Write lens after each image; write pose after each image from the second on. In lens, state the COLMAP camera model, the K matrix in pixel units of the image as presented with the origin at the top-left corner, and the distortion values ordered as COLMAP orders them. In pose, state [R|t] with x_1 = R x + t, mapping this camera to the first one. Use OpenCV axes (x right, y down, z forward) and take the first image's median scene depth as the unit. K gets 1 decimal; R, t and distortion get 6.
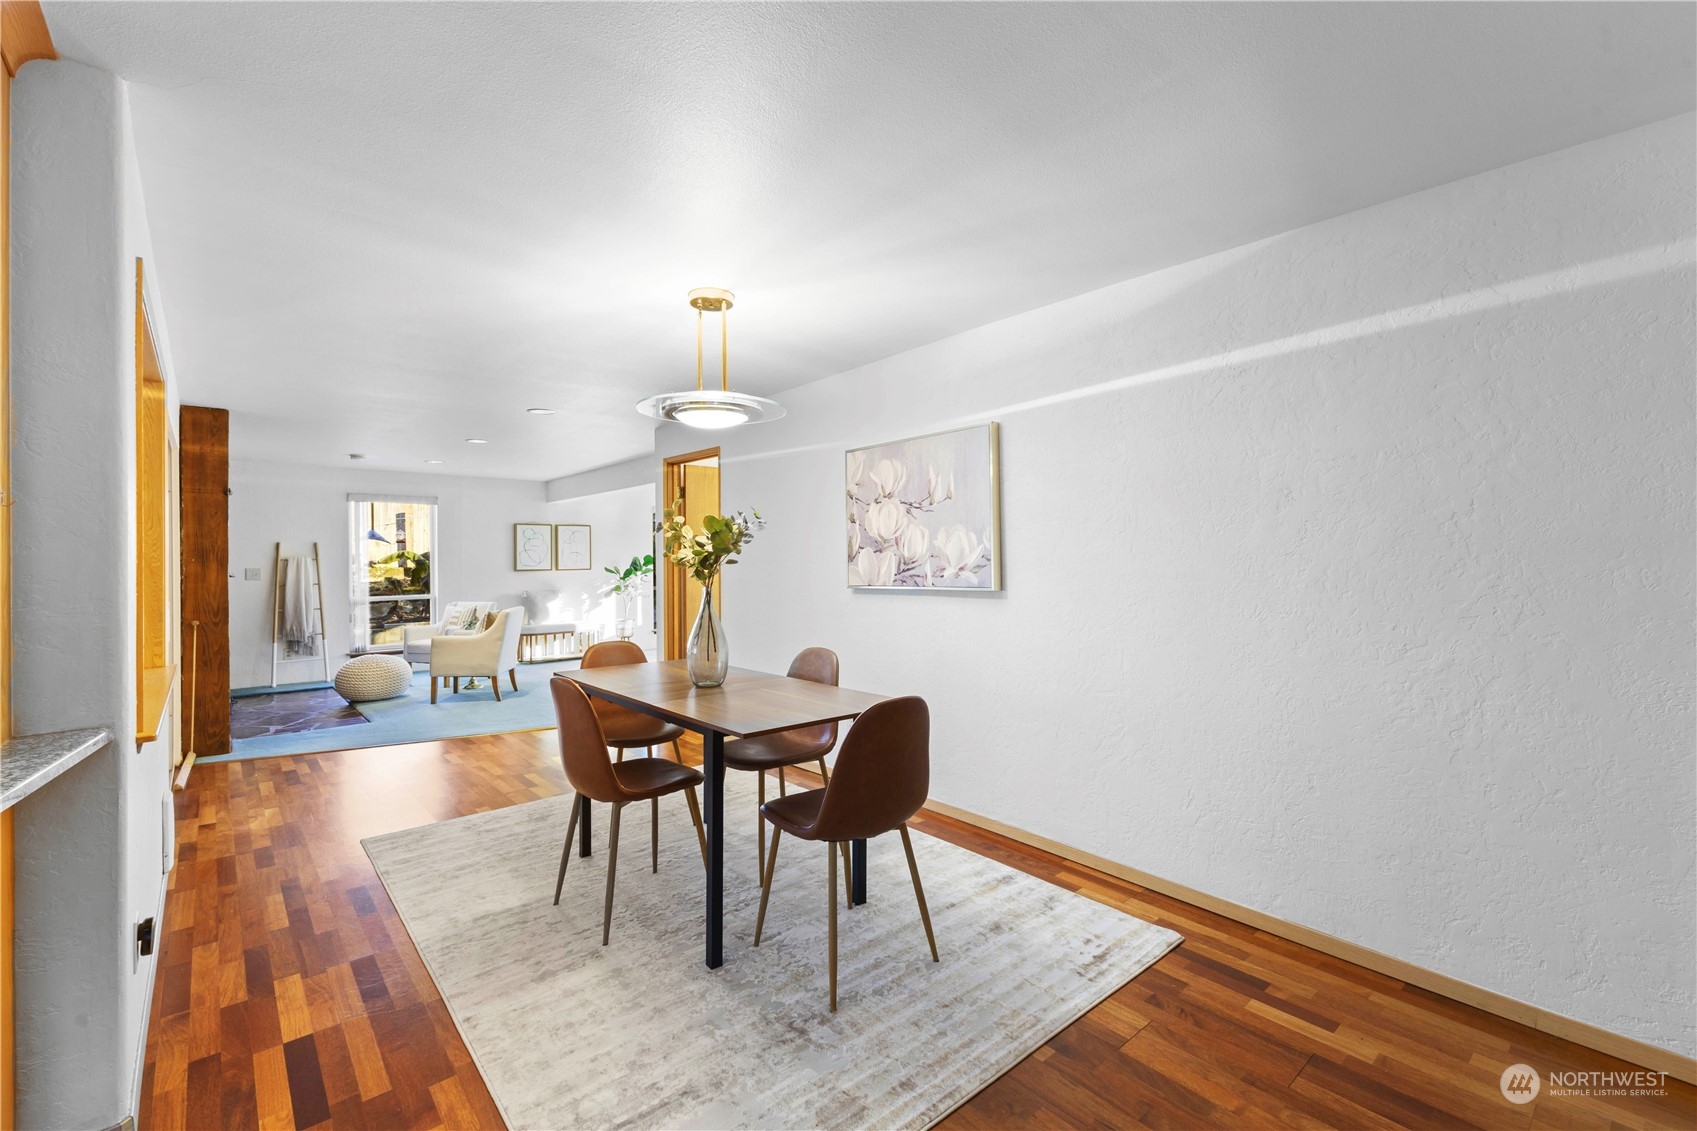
lens RADIAL K [[728.1, 0, 850.2], [0, 728.1, 553.9], [0, 0, 1]] dist [0.007585, -0.000372]
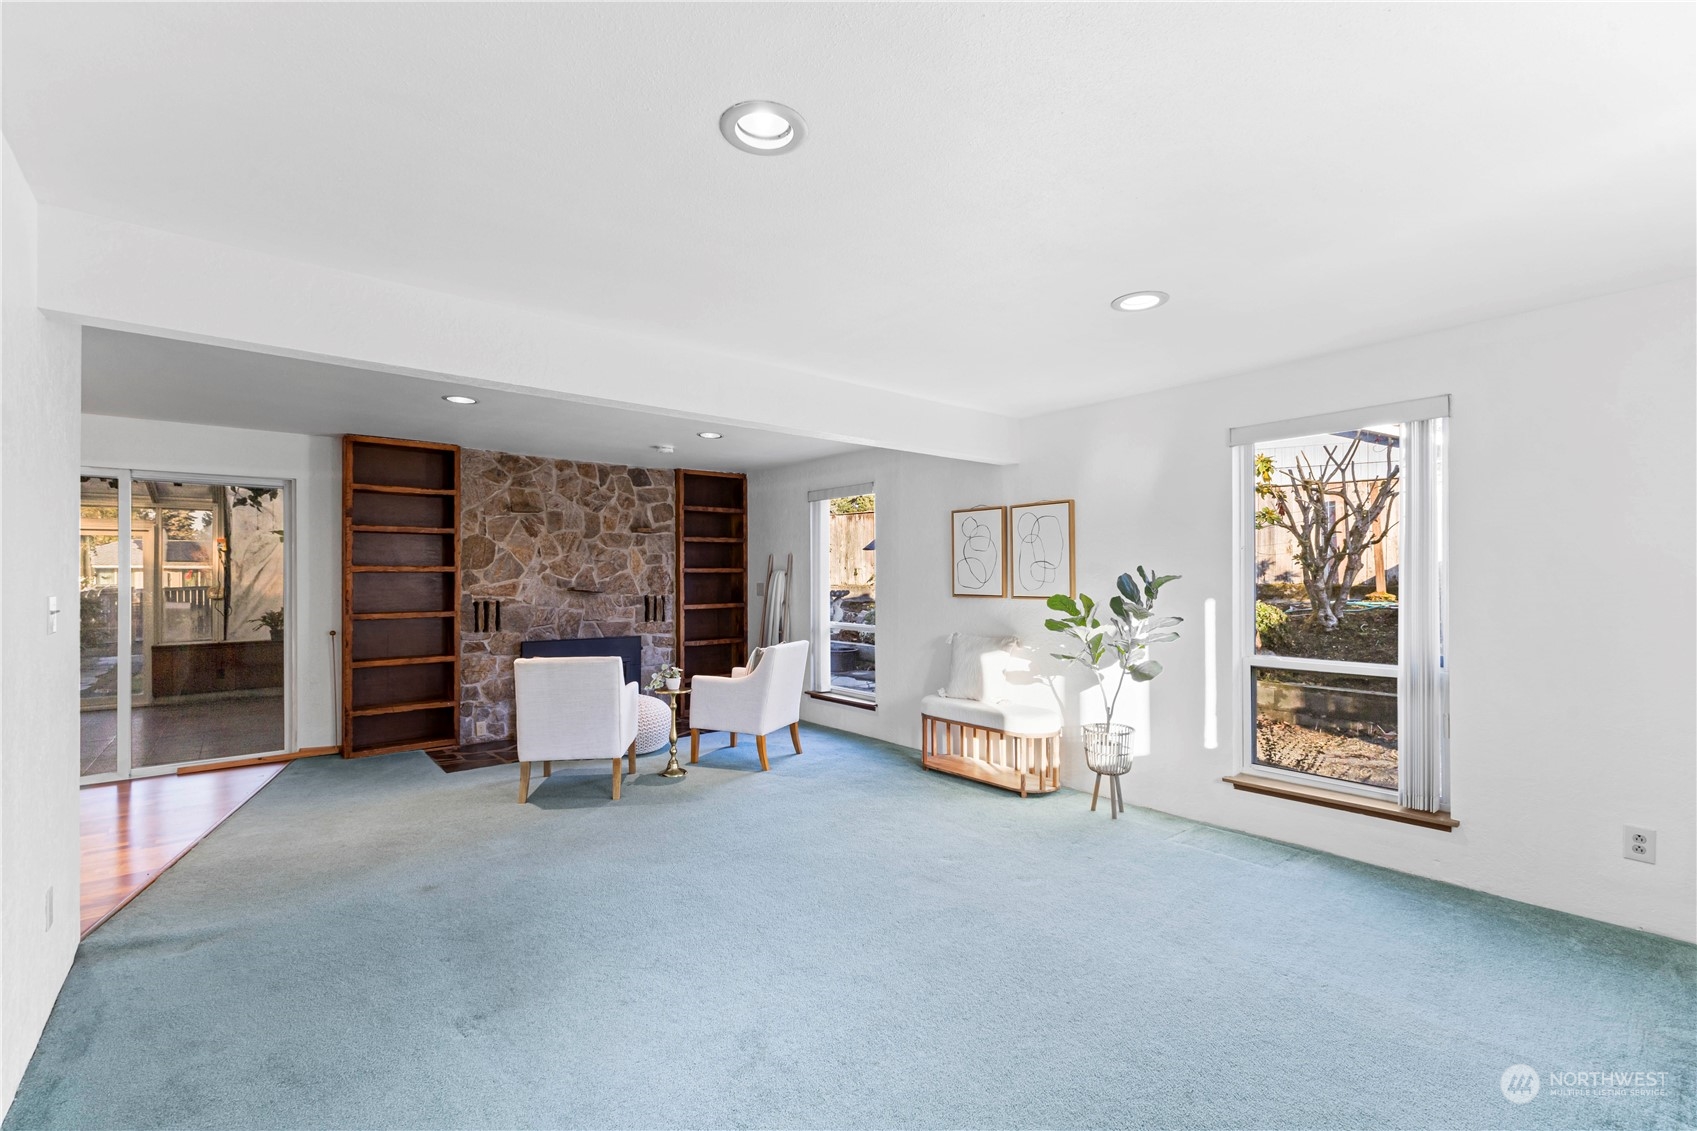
lens RADIAL K [[728.1, 0, 841.9], [0, 728.1, 569.1], [0, 0, 1]] dist [0.007585, -0.000372]
pose [[-0.022728, 0.001713, -0.999740, 0.121958], [0.008131, 0.999966, 0.001529, 0.001683], [0.999709, -0.008094, -0.022741, 1.105774]]
